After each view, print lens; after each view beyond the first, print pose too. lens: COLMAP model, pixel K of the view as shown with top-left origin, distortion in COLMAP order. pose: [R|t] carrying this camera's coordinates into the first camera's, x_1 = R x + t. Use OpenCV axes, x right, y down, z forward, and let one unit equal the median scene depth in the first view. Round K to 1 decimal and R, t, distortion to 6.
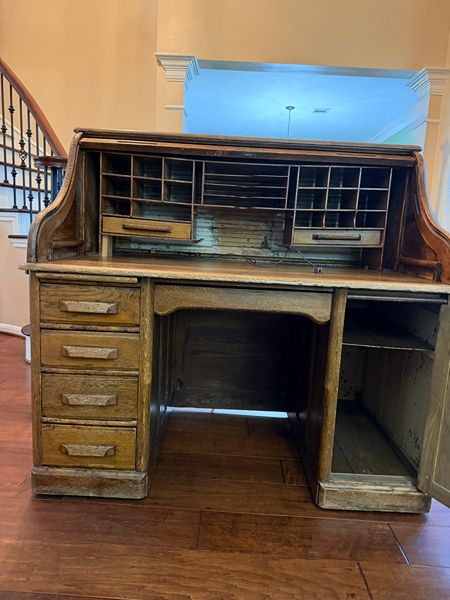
lens RADIAL K [[420.6, 0, 225.0], [0, 420.6, 300.0], [0, 0, 1]] dist [0.128253, -0.186318]
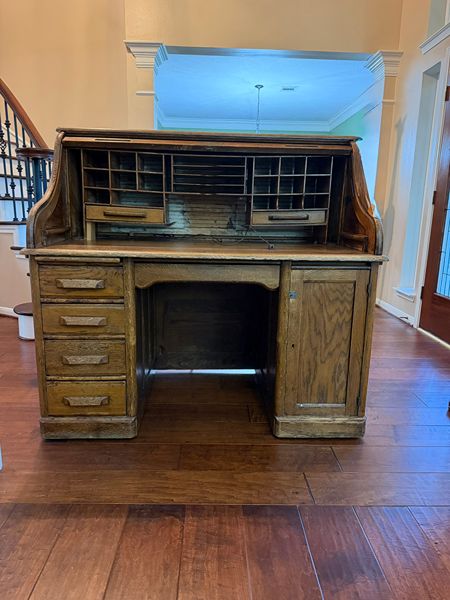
lens RADIAL K [[420.6, 0, 225.0], [0, 420.6, 300.0], [0, 0, 1]] dist [0.128253, -0.186318]
pose [[0.998405, -0.040251, 0.039588, 0.037254], [0.038020, 0.997731, 0.055571, 0.010236], [-0.041734, -0.053977, 0.997670, -0.210298]]
